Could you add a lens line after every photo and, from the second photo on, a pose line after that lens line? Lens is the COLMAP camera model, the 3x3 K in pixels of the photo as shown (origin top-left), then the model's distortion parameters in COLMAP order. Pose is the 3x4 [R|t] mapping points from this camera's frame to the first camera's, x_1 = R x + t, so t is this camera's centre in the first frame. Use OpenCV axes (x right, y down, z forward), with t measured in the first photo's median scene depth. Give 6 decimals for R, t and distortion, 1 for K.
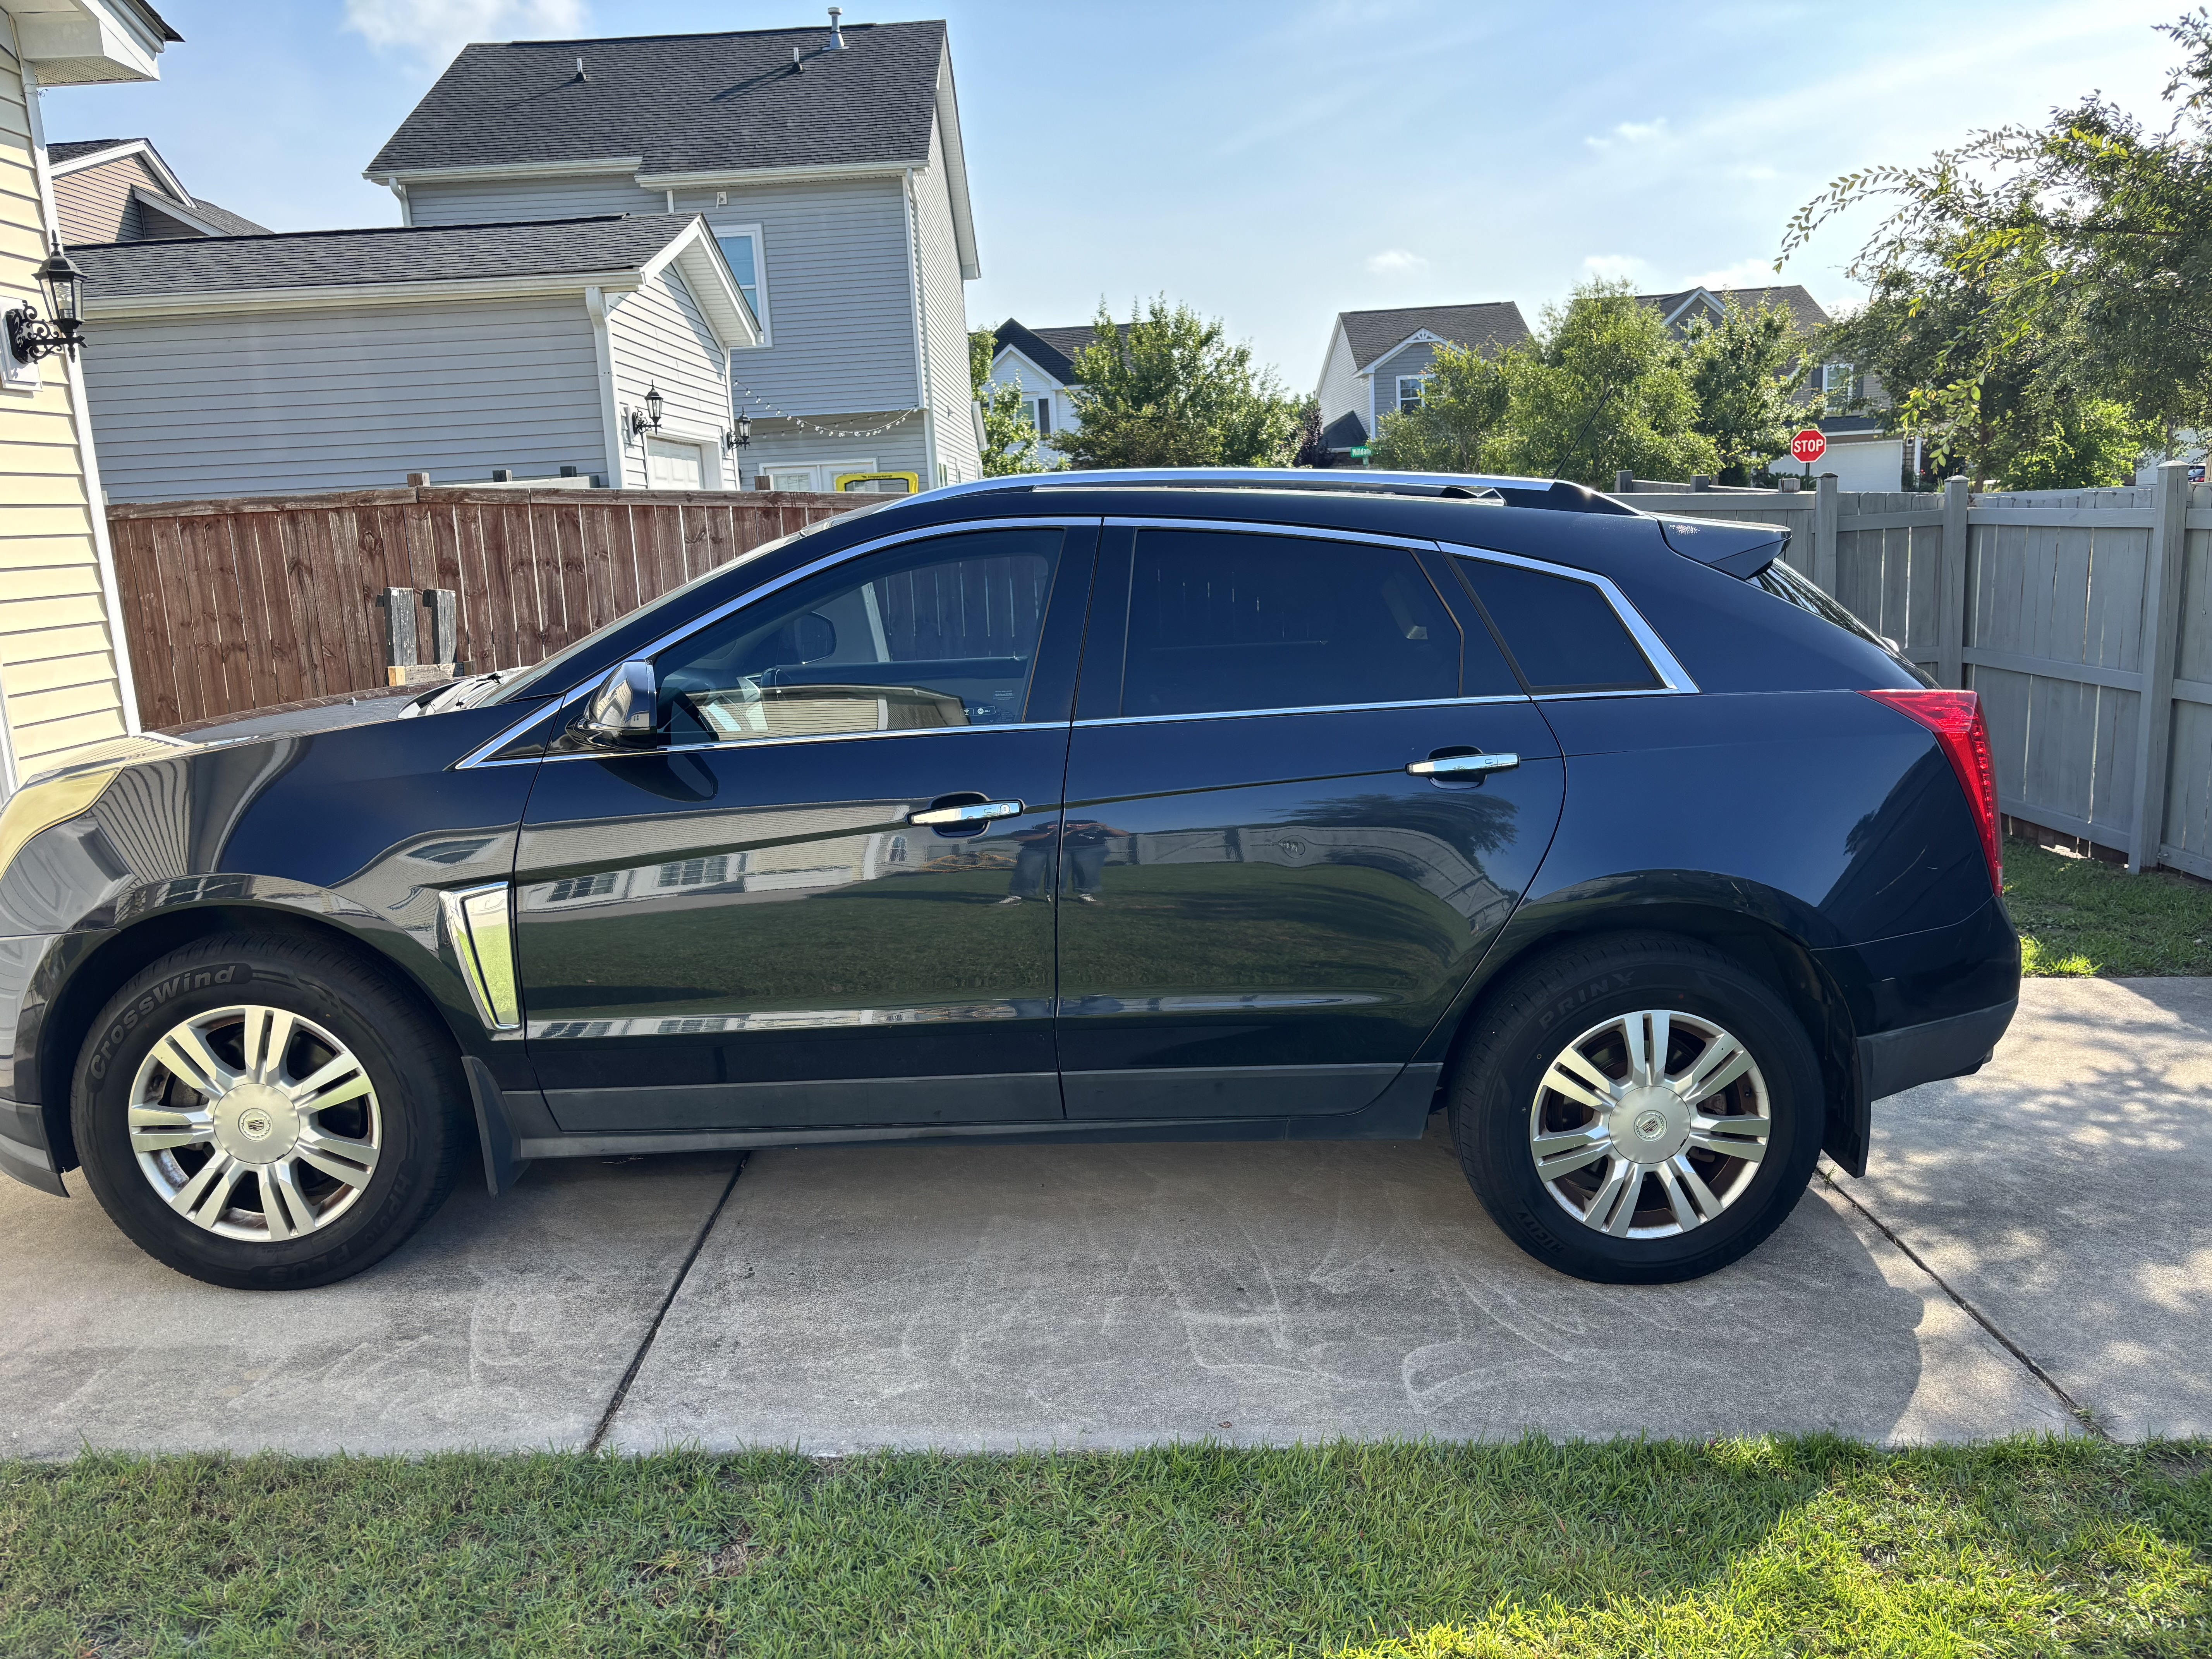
lens RADIAL K [[1679.2, 0, 1098.4], [0, 1679.2, 828.4], [0, 0, 1]] dist [0.059686, -0.000072]
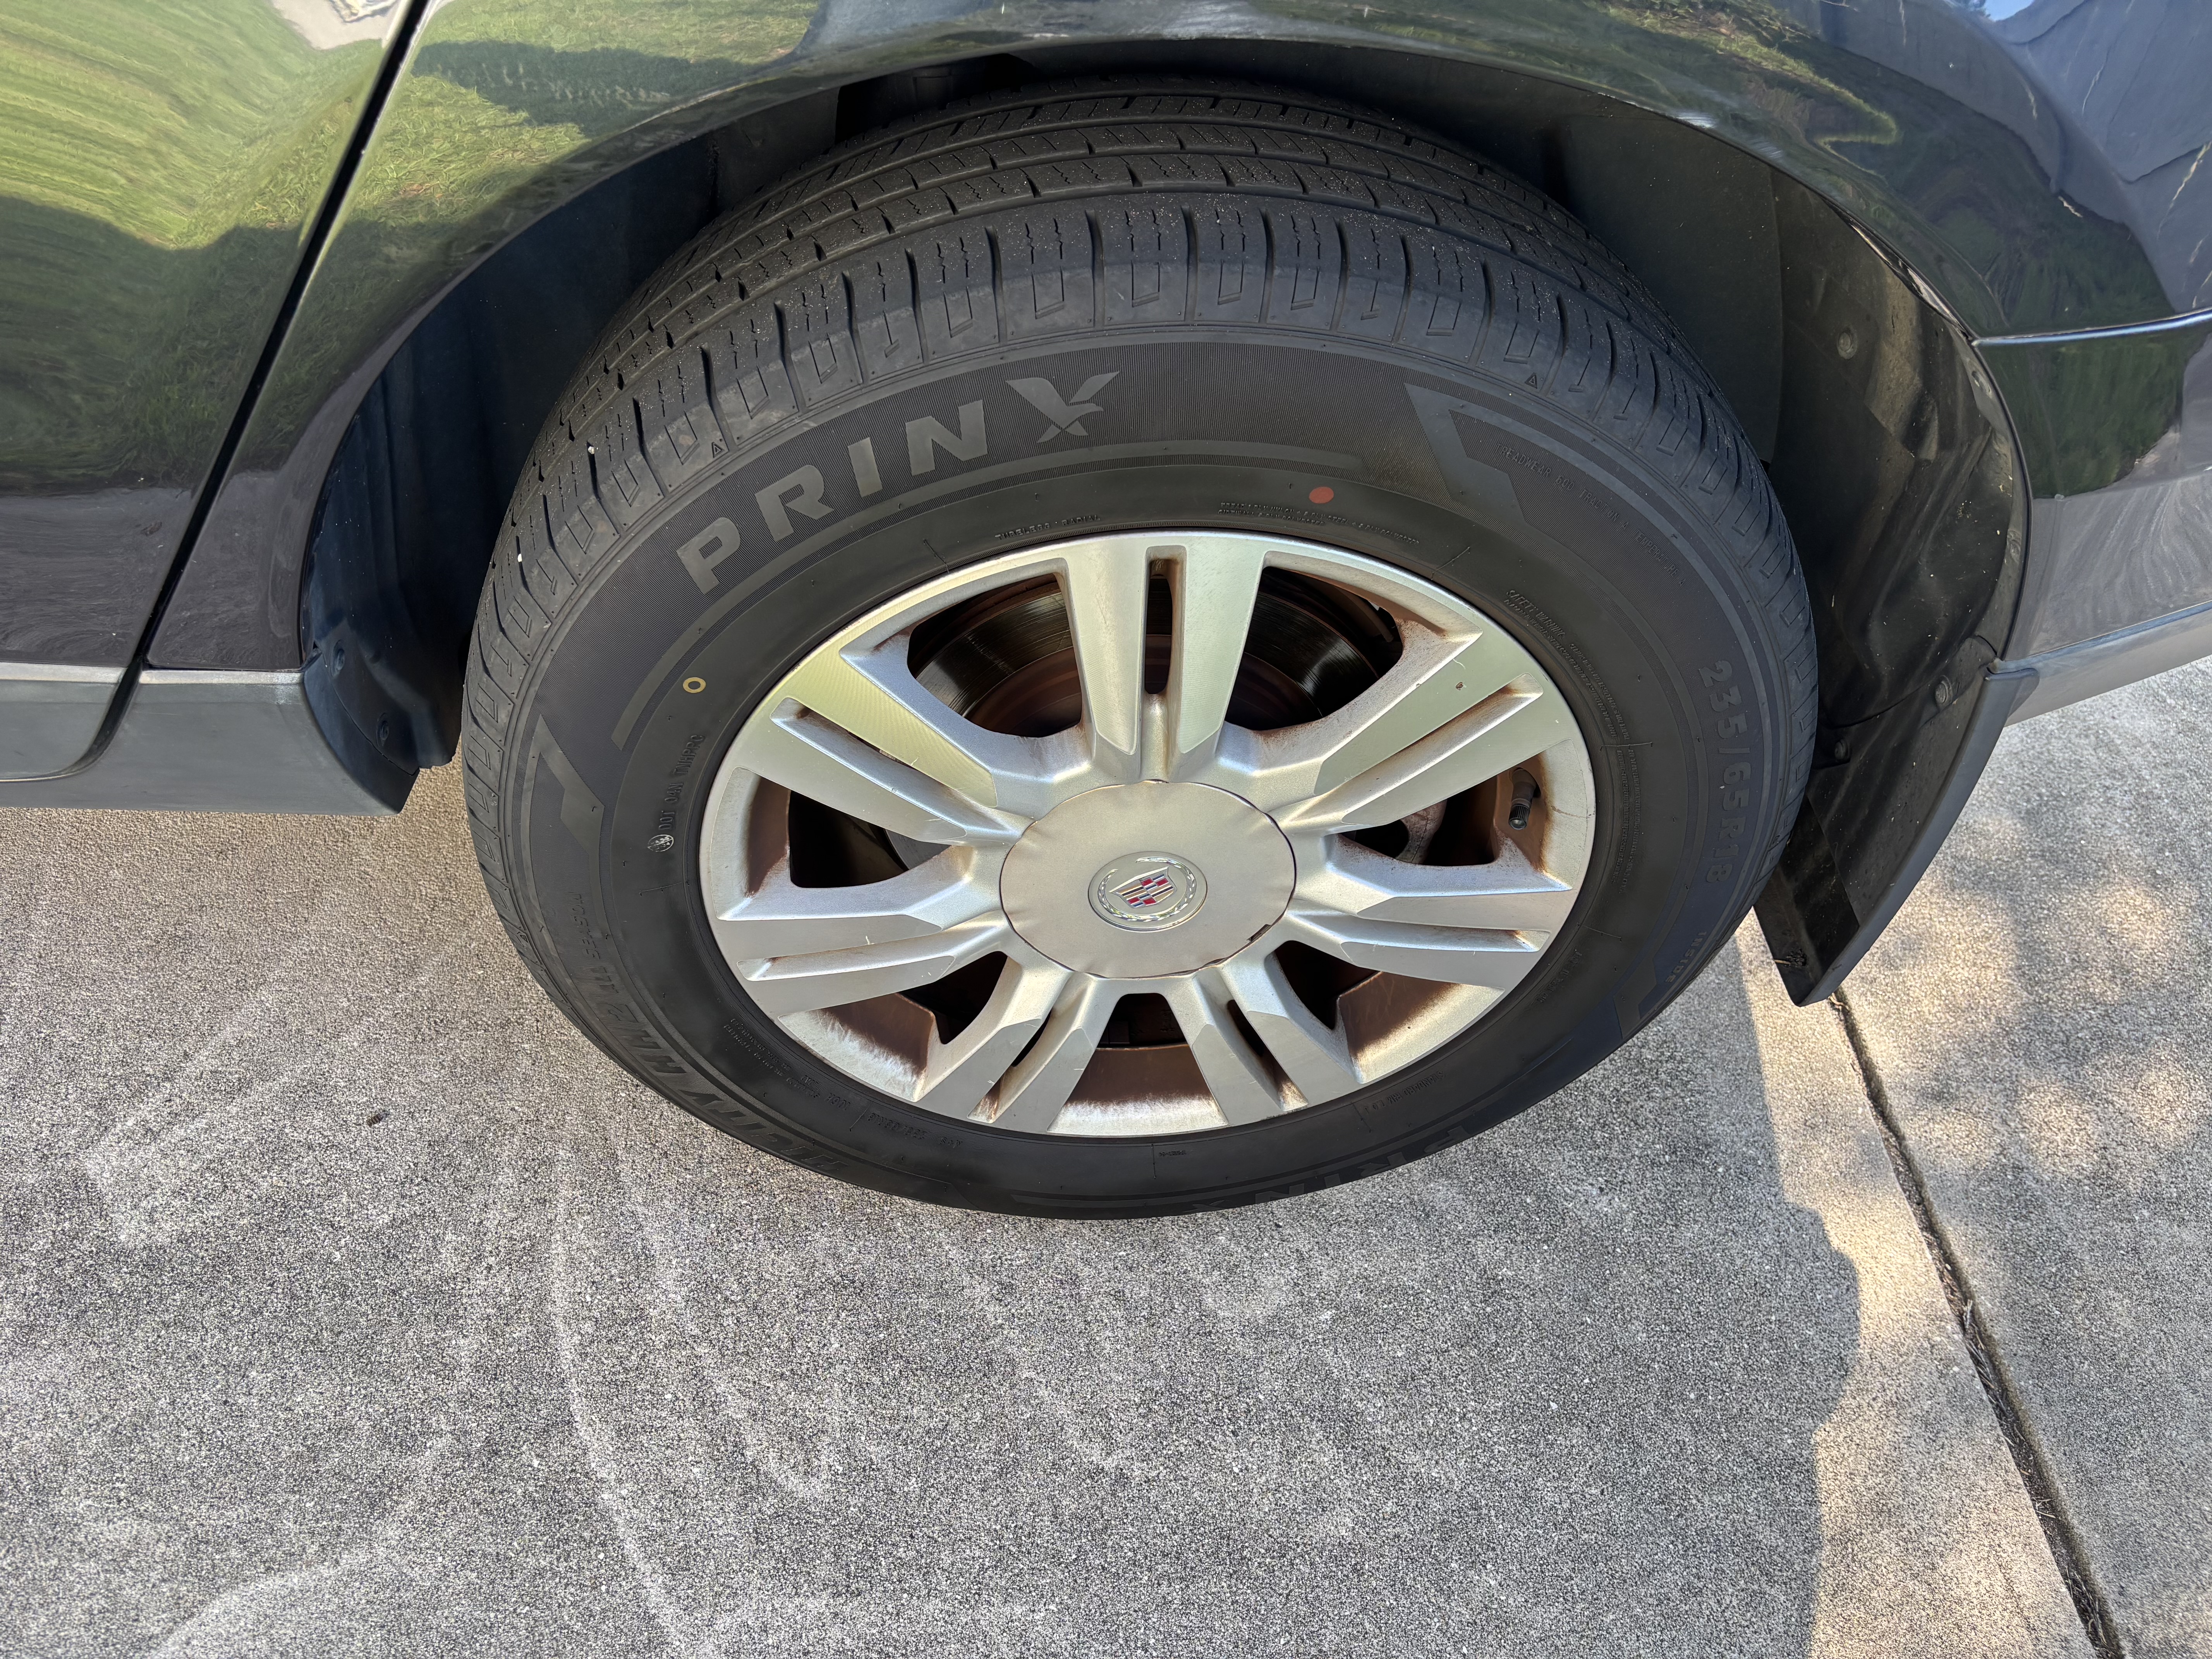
lens RADIAL K [[1679.2, 0, 1104.0], [0, 1679.2, 830.3], [0, 0, 1]] dist [0.059686, -0.000072]
pose [[0.994713, 0.038309, 0.095282, 0.294847], [-0.086855, 0.808877, 0.581528, 0.010657], [-0.054794, -0.586729, 0.807928, 0.793207]]
